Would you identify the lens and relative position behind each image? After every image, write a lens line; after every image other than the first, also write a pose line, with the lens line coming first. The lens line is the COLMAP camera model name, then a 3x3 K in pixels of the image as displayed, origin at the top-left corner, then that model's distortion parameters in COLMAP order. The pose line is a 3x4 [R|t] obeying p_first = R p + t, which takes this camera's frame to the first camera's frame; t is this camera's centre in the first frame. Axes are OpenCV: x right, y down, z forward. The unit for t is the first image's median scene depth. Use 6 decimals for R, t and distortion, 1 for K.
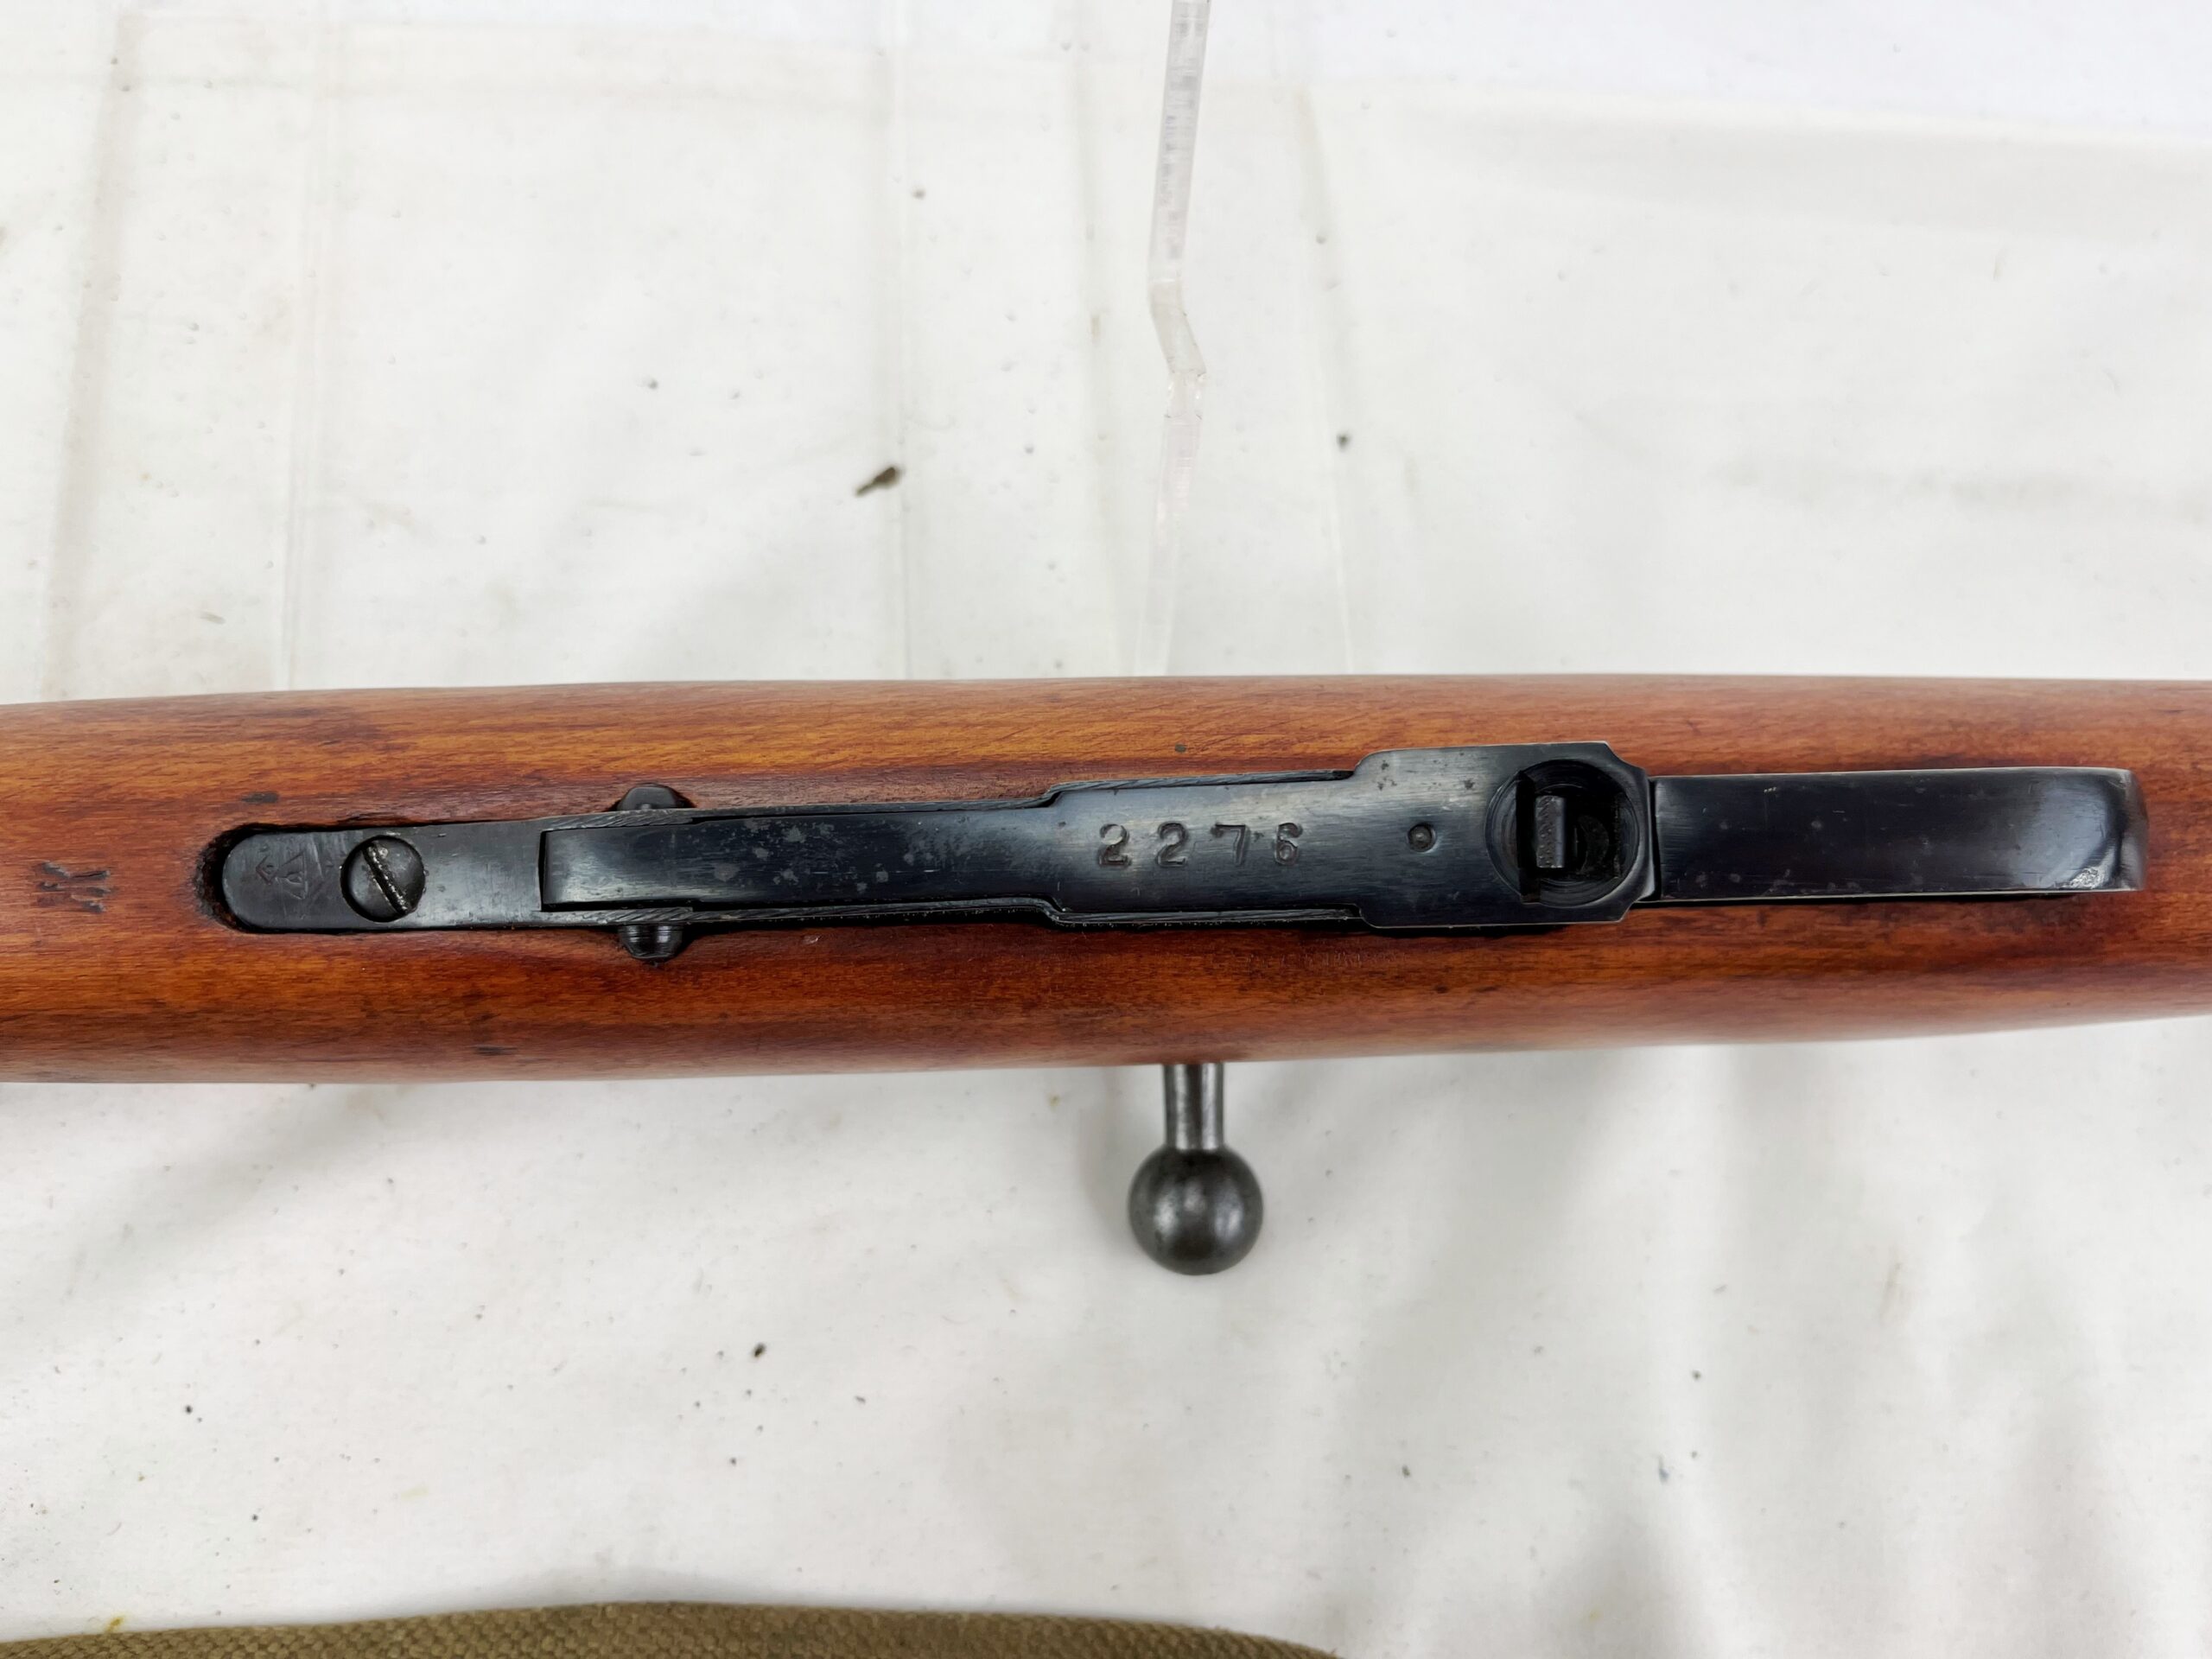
lens RADIAL K [[1657.6, 0, 1088.2], [0, 1657.6, 851.5], [0, 0, 1]] dist [0.033132, -0.054228]
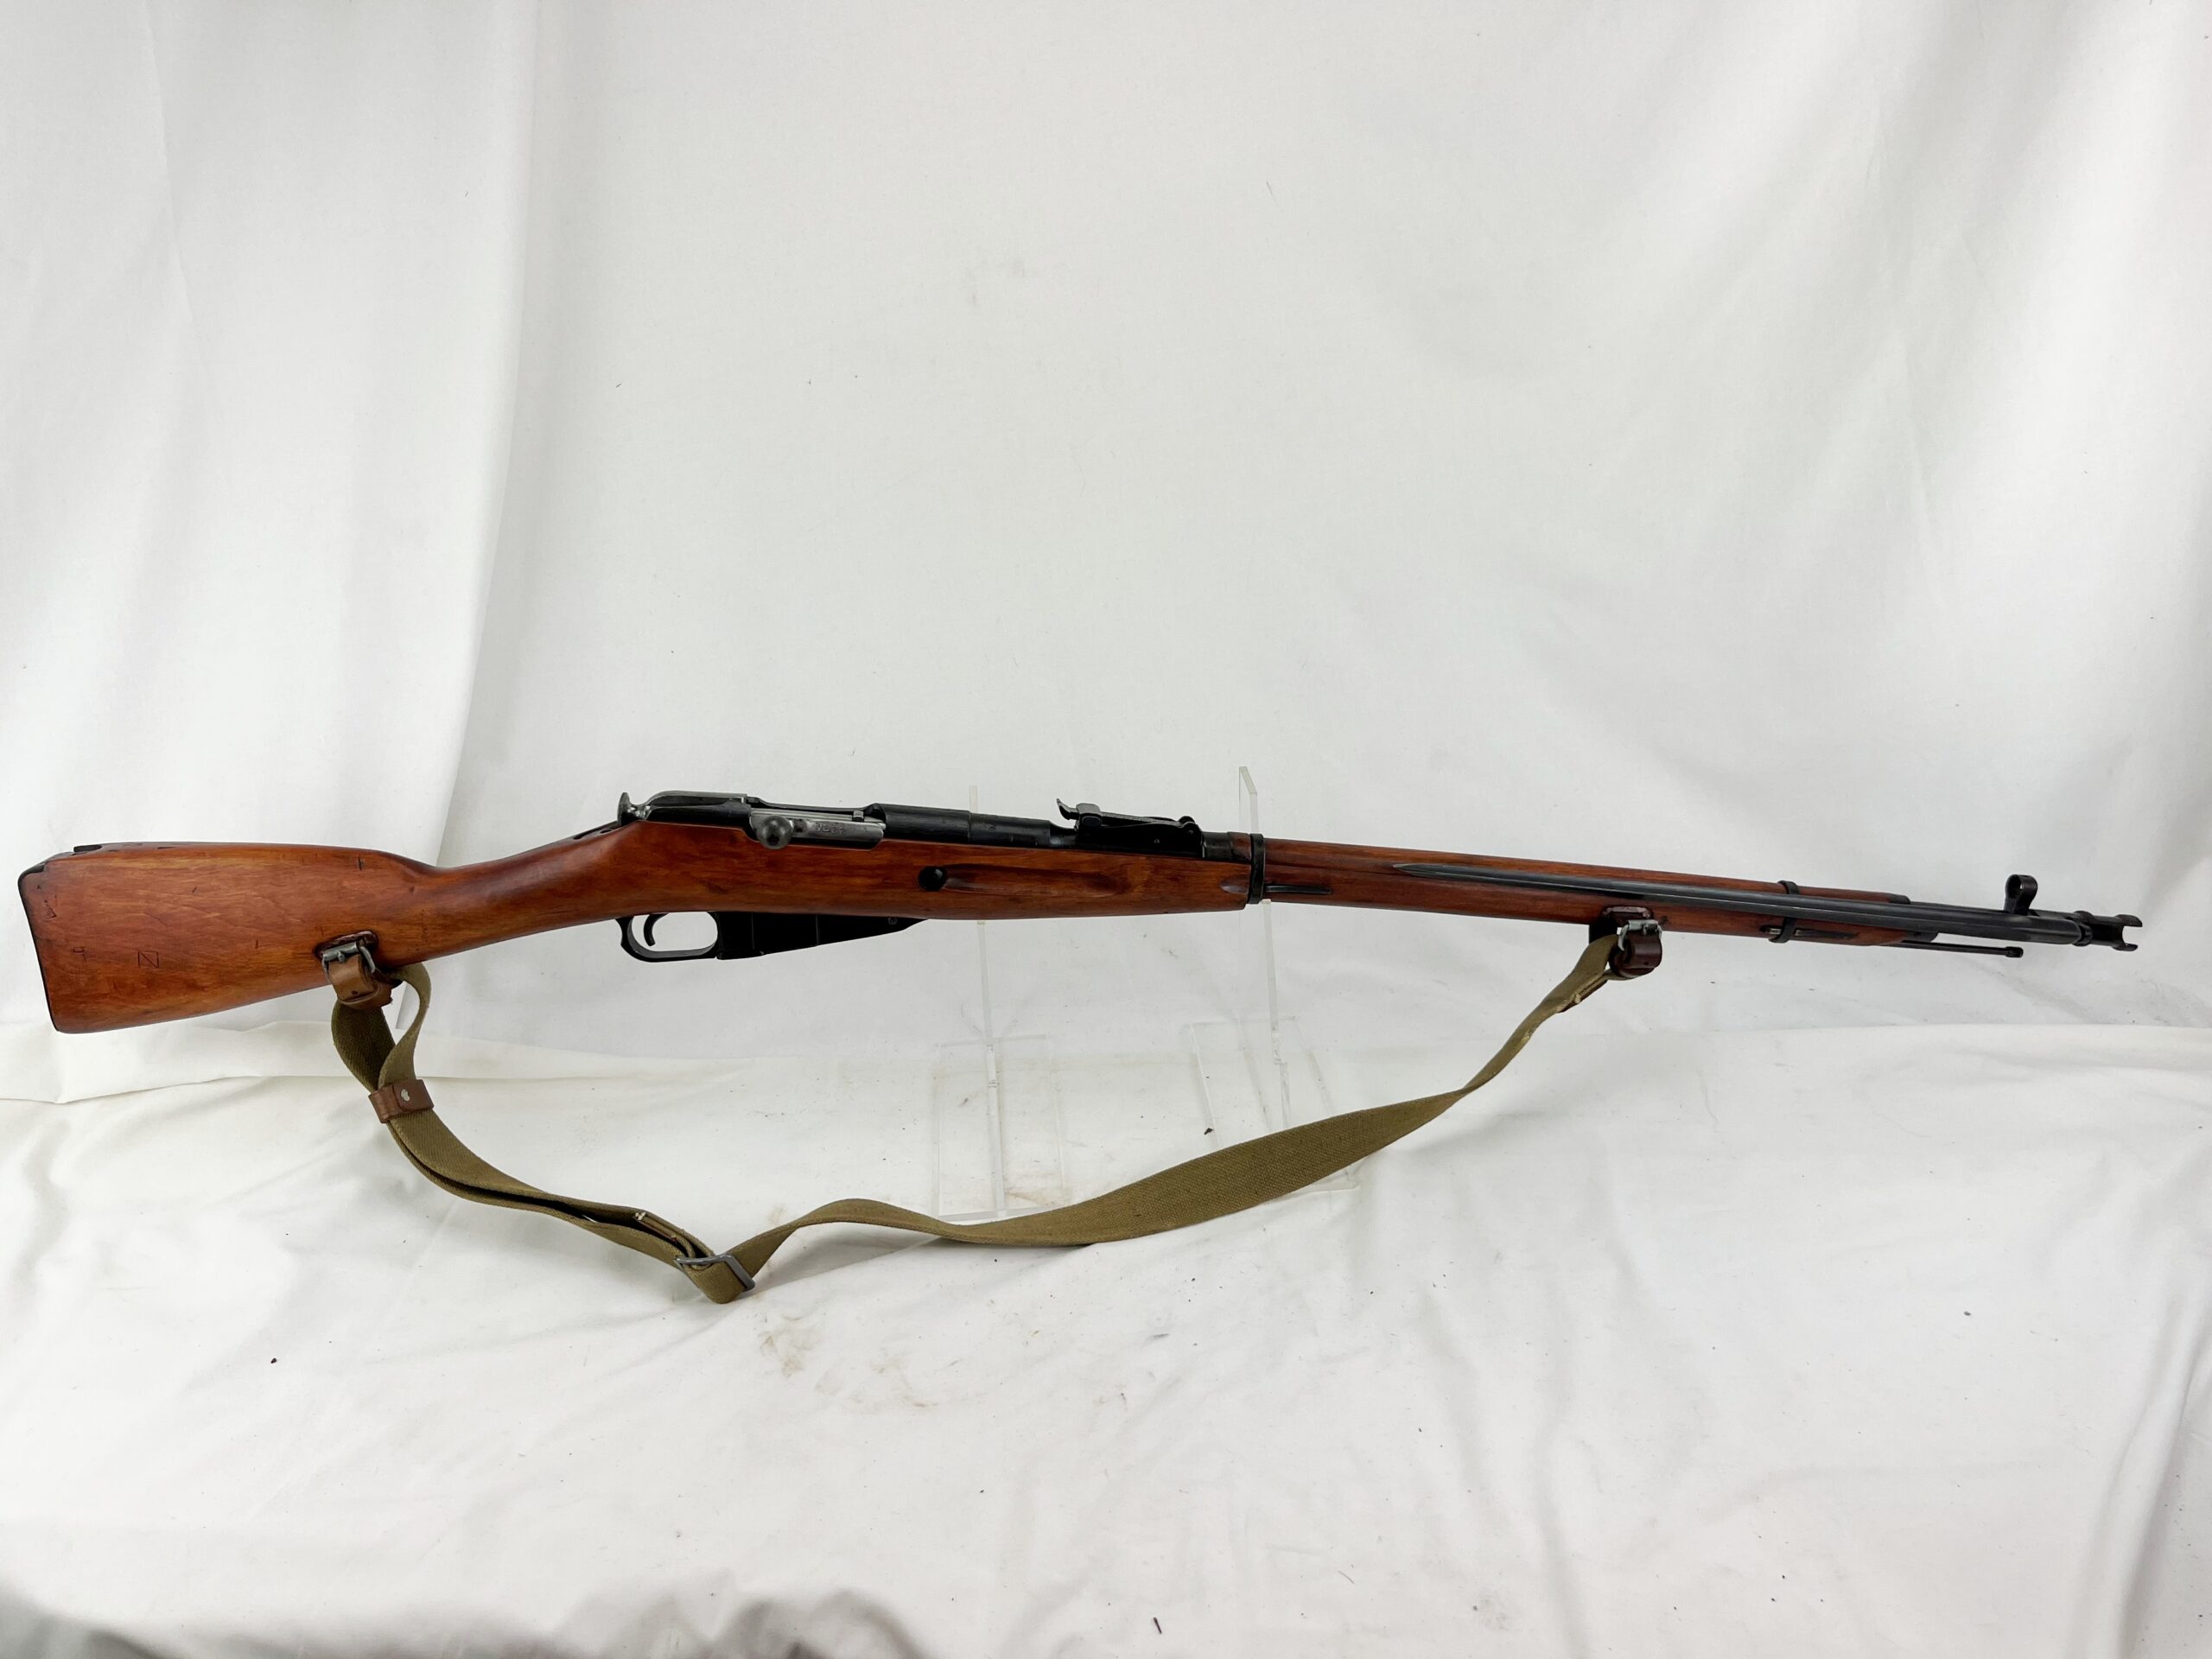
lens RADIAL K [[1657.6, 0, 1106.6], [0, 1657.6, 823.3], [0, 0, 1]] dist [0.033132, -0.054228]
pose [[0.992939, -0.103706, -0.057602, -0.069482], [0.025627, 0.661618, -0.749403, 2.530097], [0.115828, 0.742635, 0.659604, -2.390257]]
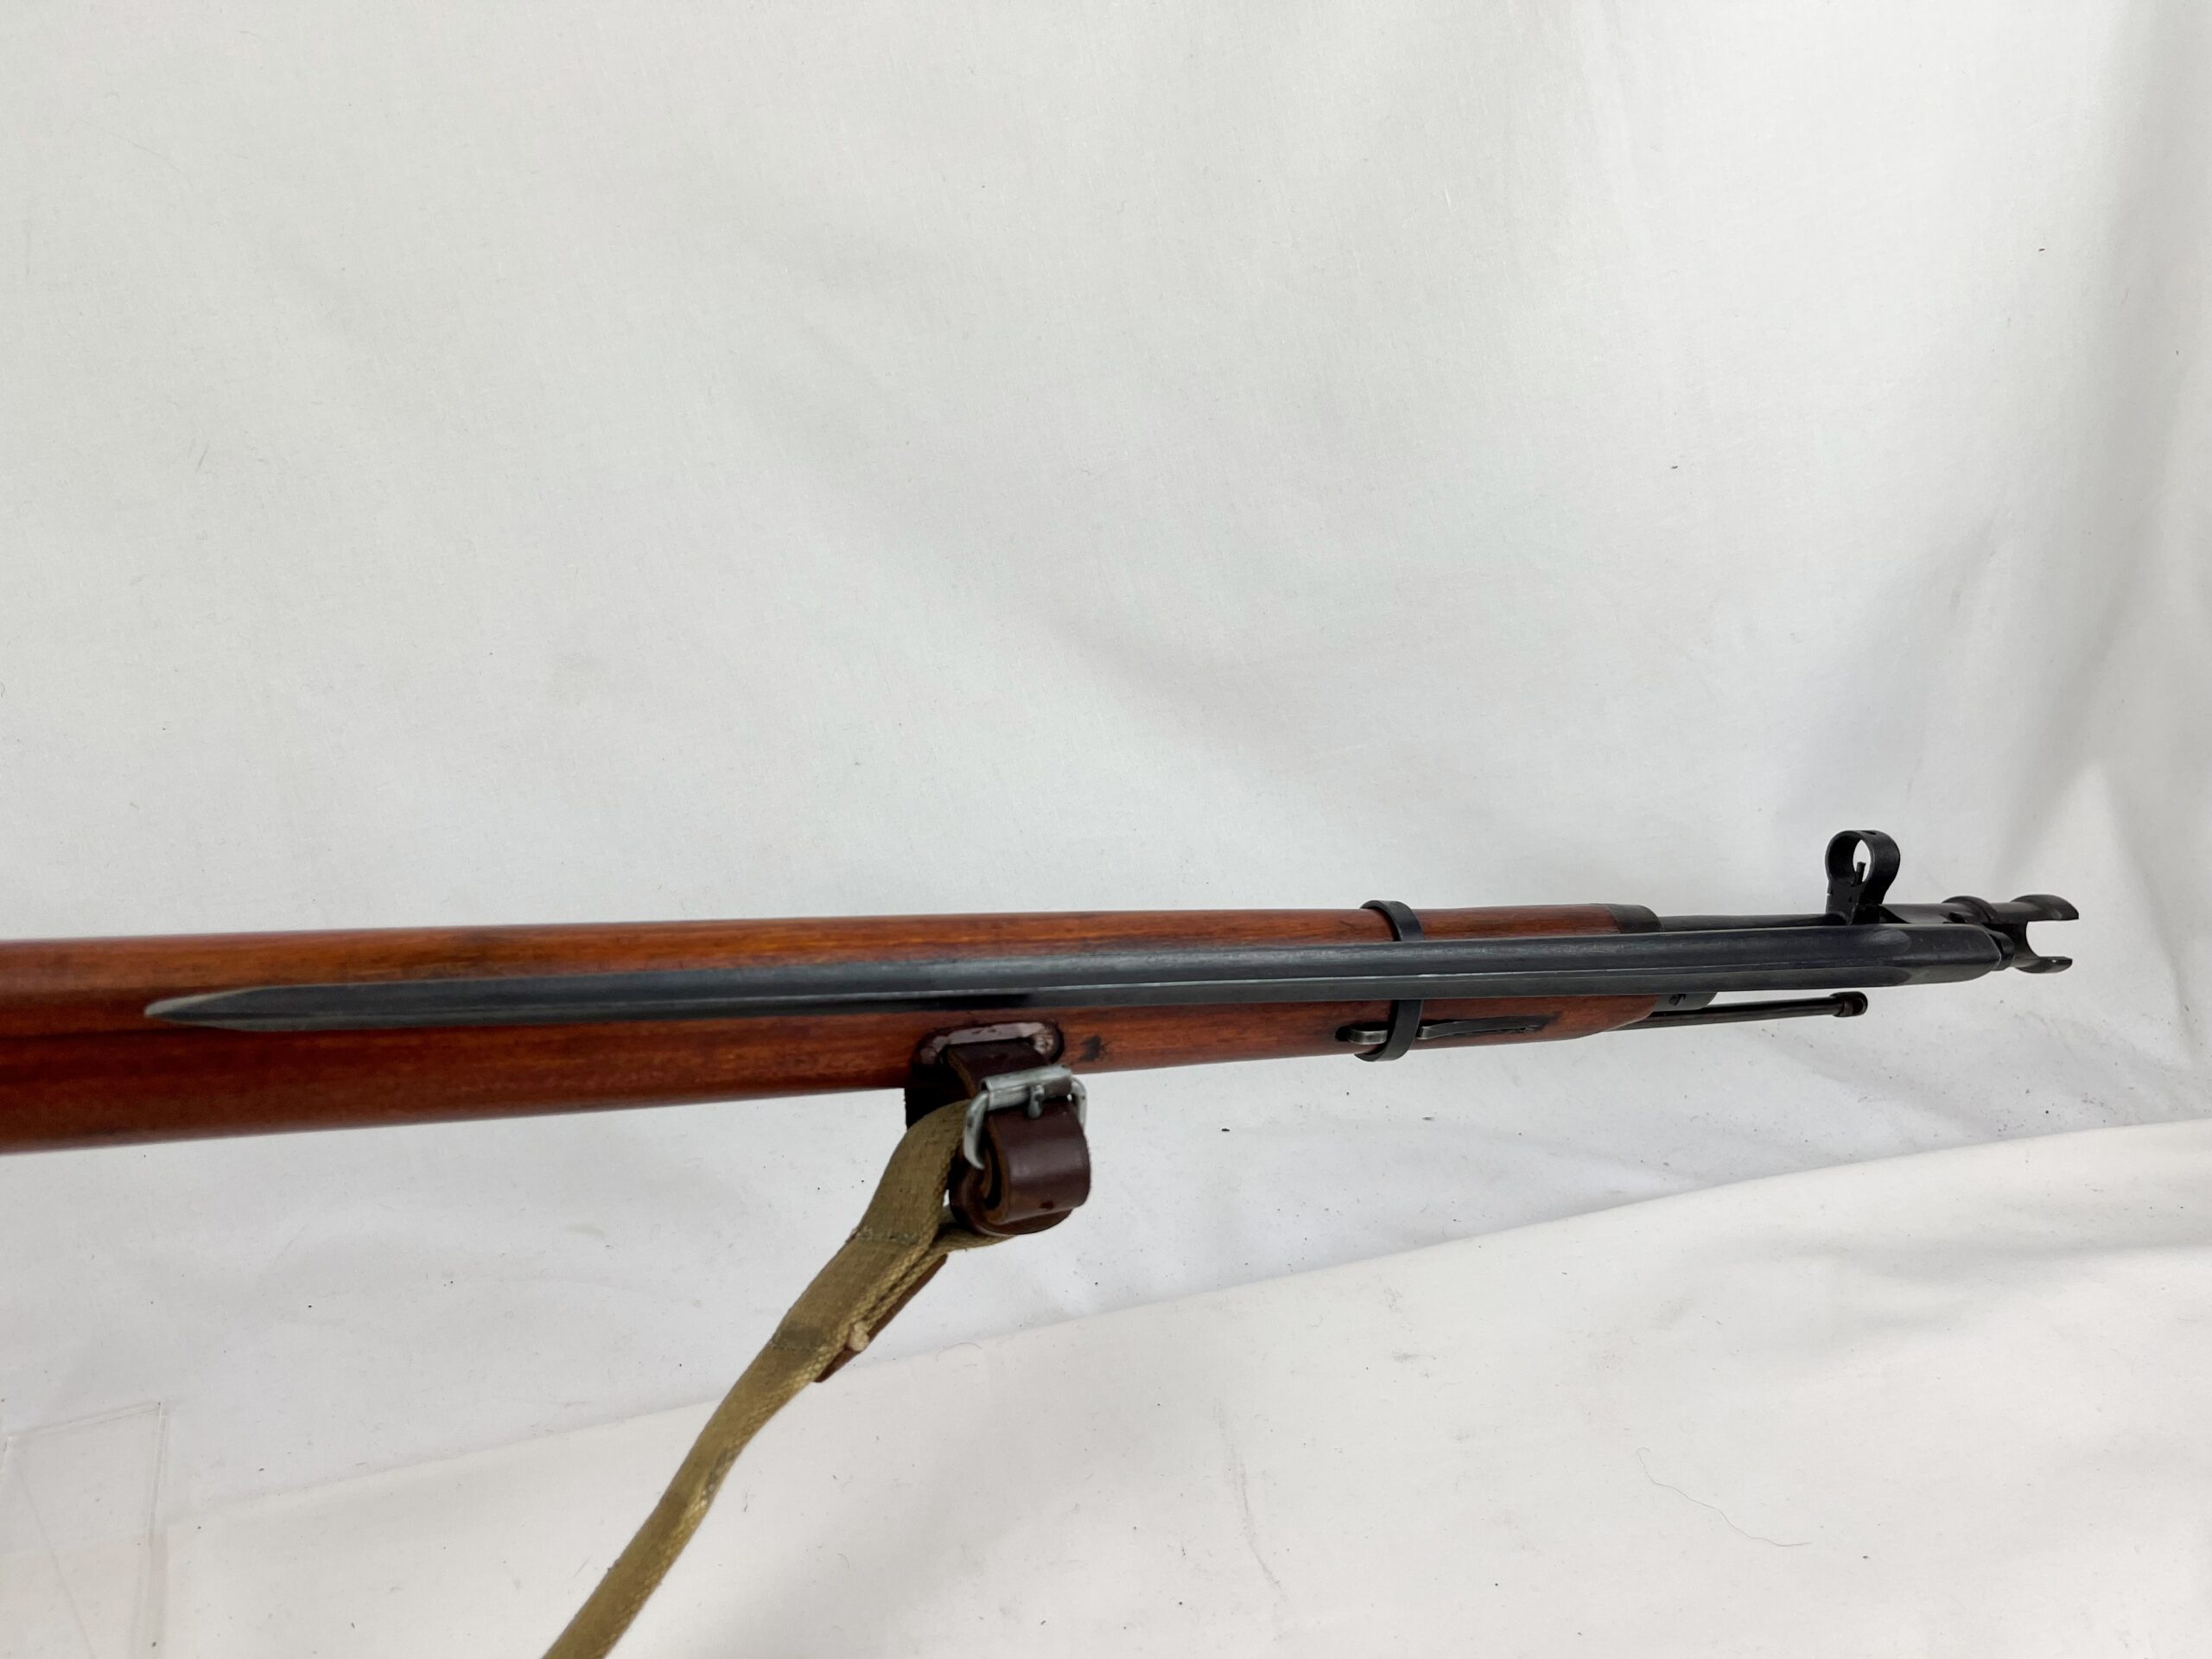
lens RADIAL K [[1657.6, 0, 1106.3], [0, 1657.6, 835.9], [0, 0, 1]] dist [0.033132, -0.054228]
pose [[0.952689, -0.194276, 0.233753, 0.813470], [0.303430, 0.652728, -0.694173, 0.366353], [-0.017716, 0.732259, 0.680796, -0.310527]]
